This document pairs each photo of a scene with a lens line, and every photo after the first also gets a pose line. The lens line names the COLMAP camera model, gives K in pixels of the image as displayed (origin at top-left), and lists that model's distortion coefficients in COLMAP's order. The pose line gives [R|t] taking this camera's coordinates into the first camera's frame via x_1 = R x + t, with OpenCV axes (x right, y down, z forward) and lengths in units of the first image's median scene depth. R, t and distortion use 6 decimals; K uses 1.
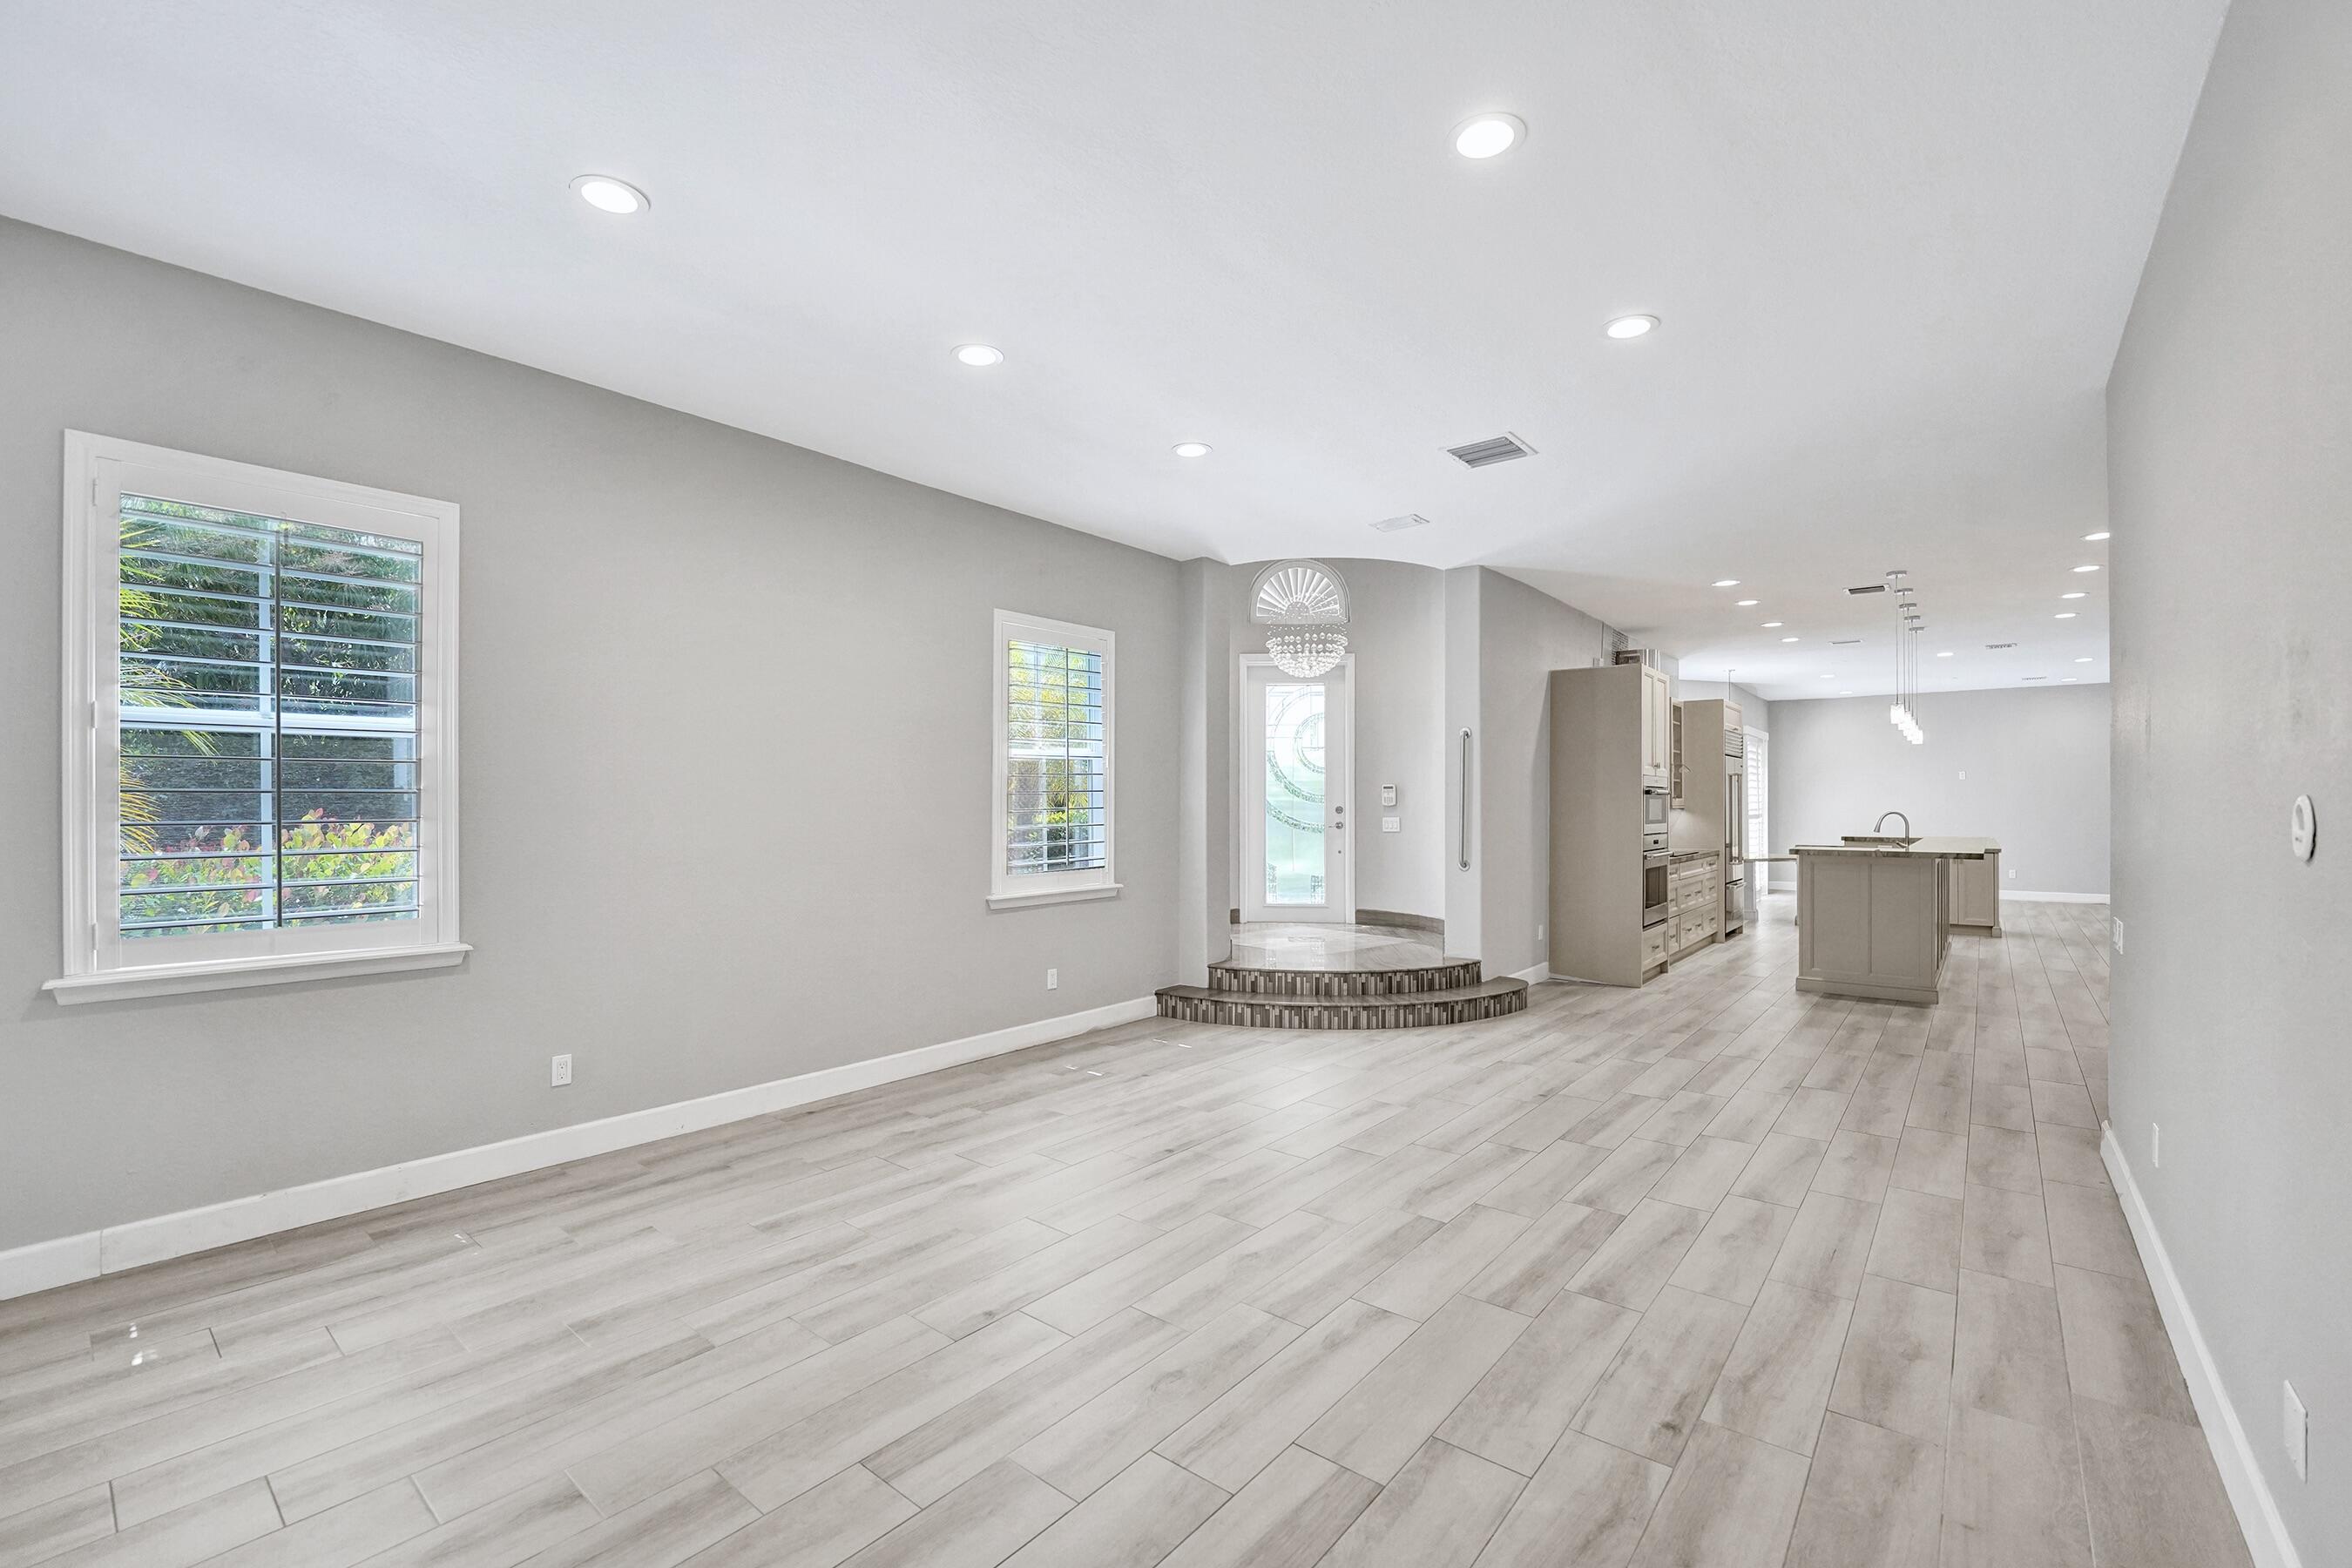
lens RADIAL K [[1049.5, 0, 1160.2], [0, 1049.5, 810.8], [0, 0, 1]] dist [-0.025647, 0.001396]
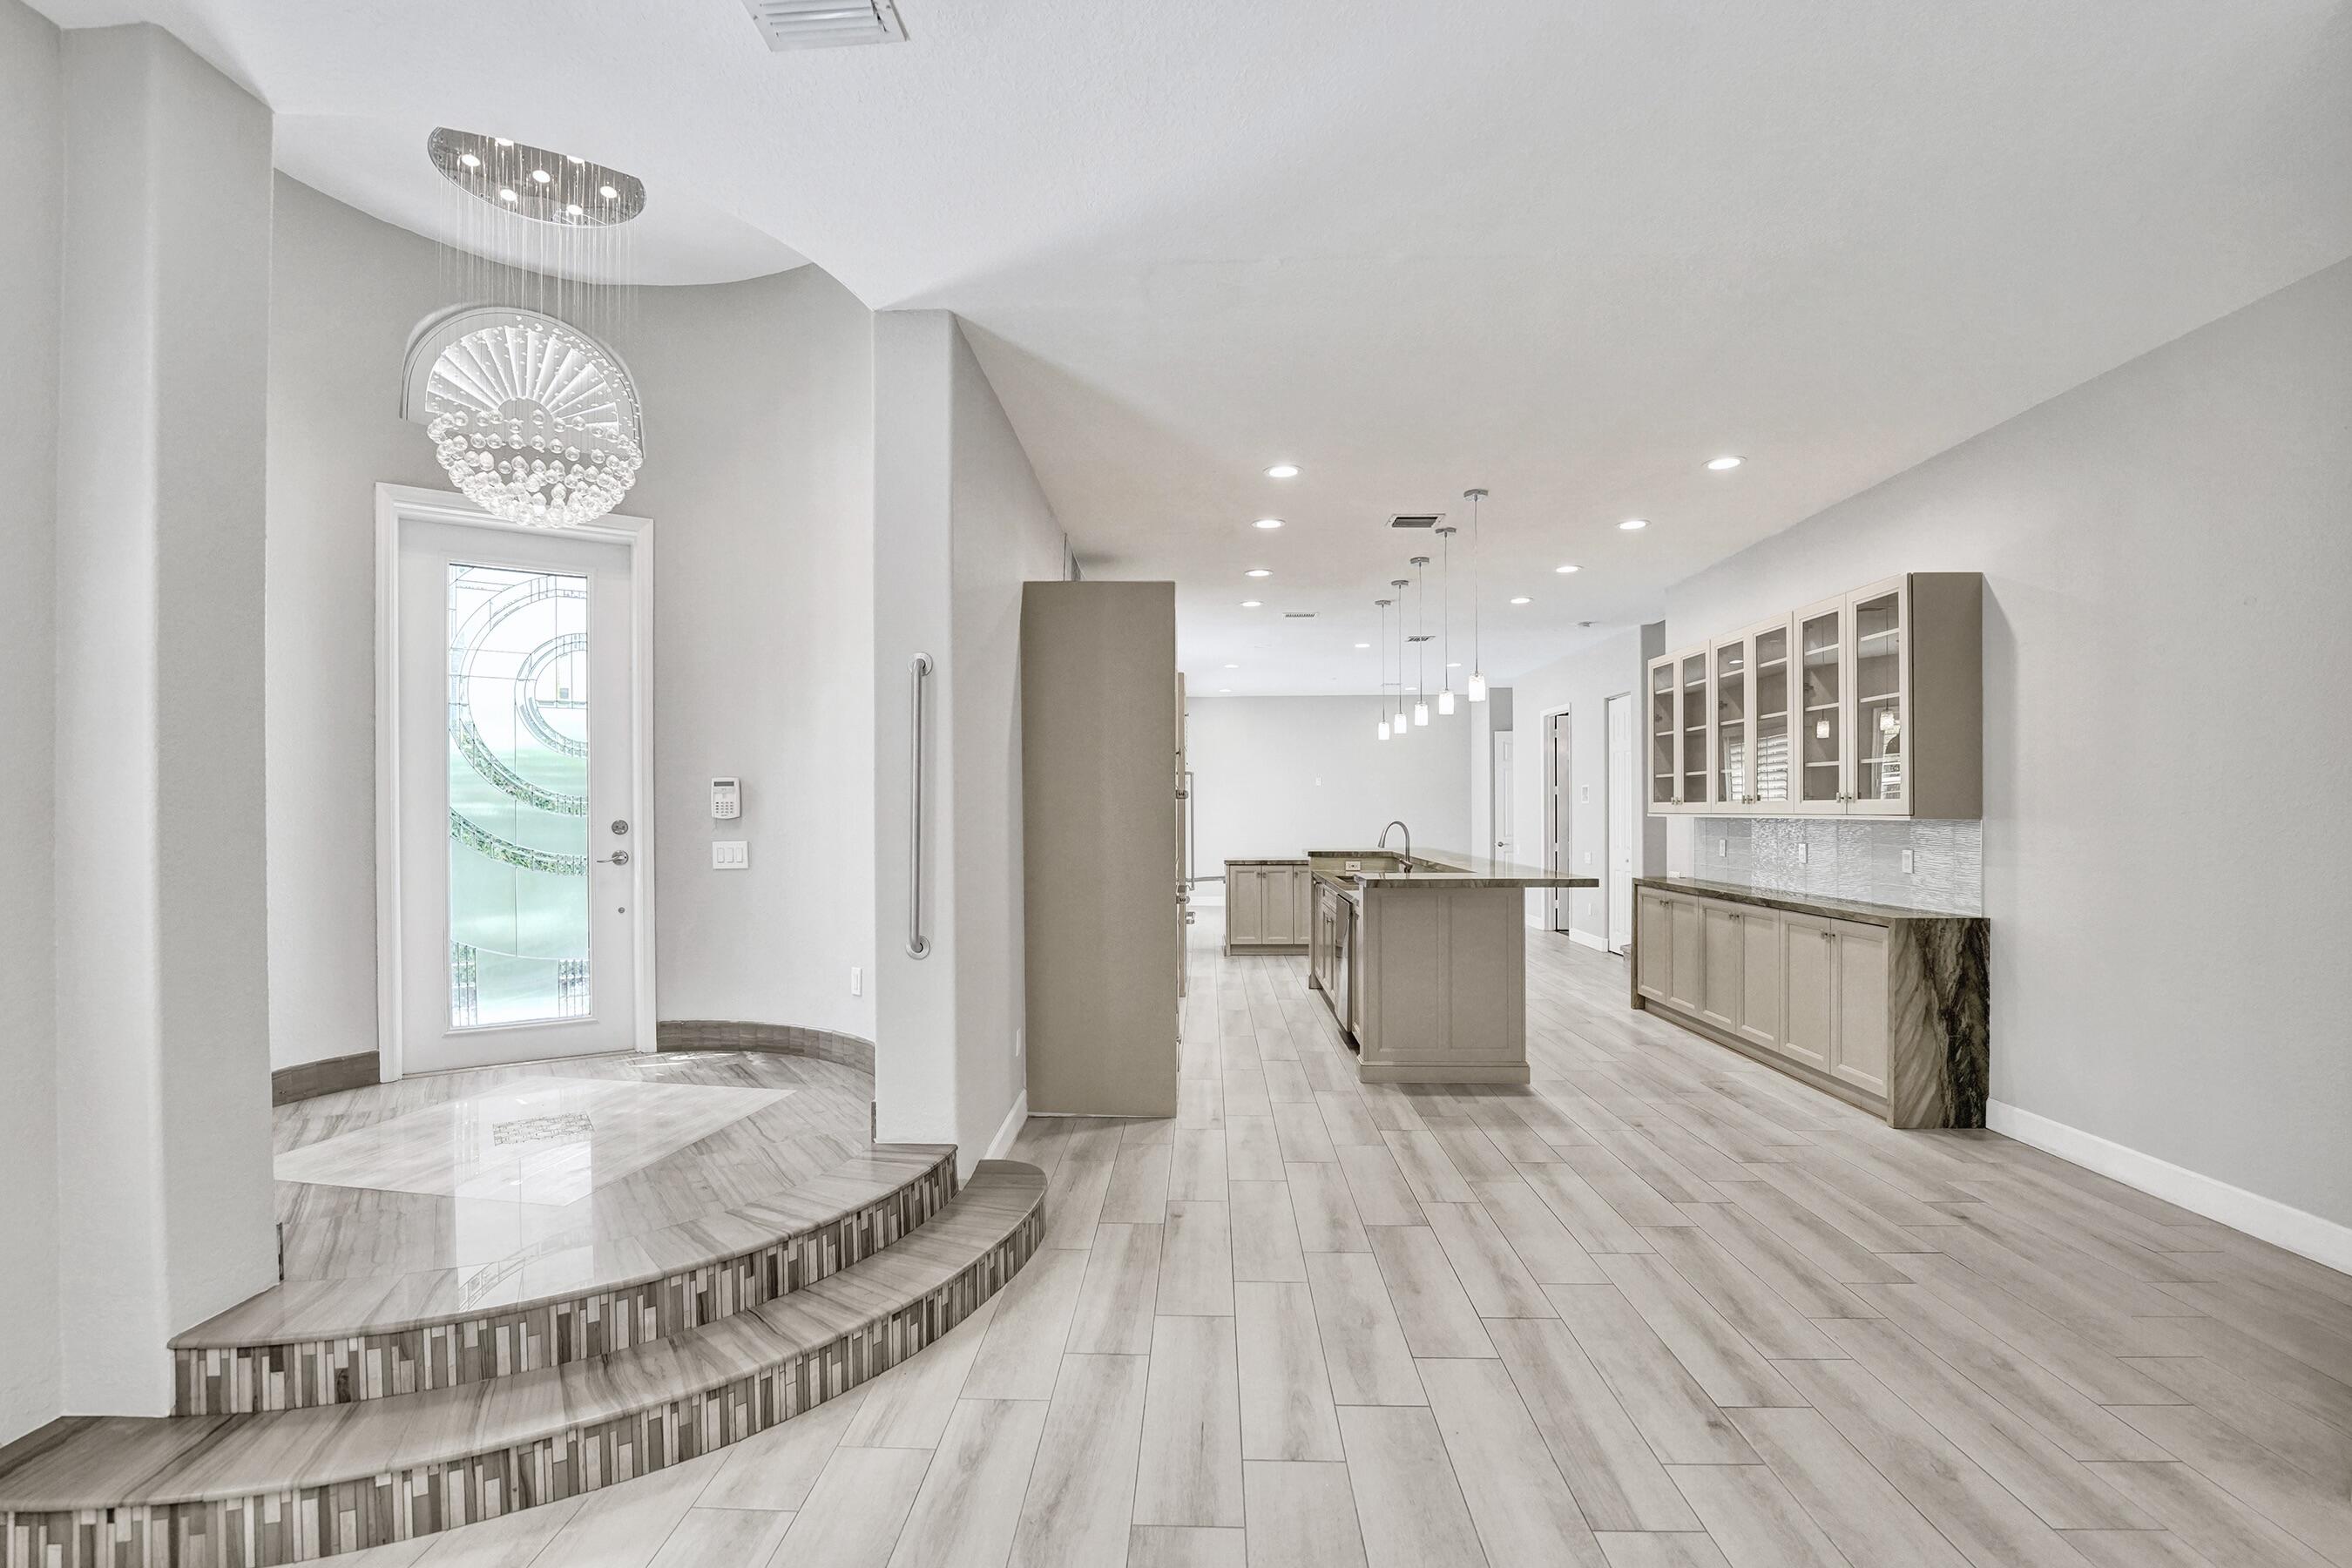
lens RADIAL K [[1049.5, 0, 1160.2], [0, 1049.5, 810.8], [0, 0, 1]] dist [-0.025647, 0.001396]
pose [[0.794571, -0.004666, 0.607154, 0.087955], [0.008491, 0.999958, -0.003427, -0.005986], [-0.607112, 0.007879, 0.794577, 0.535249]]
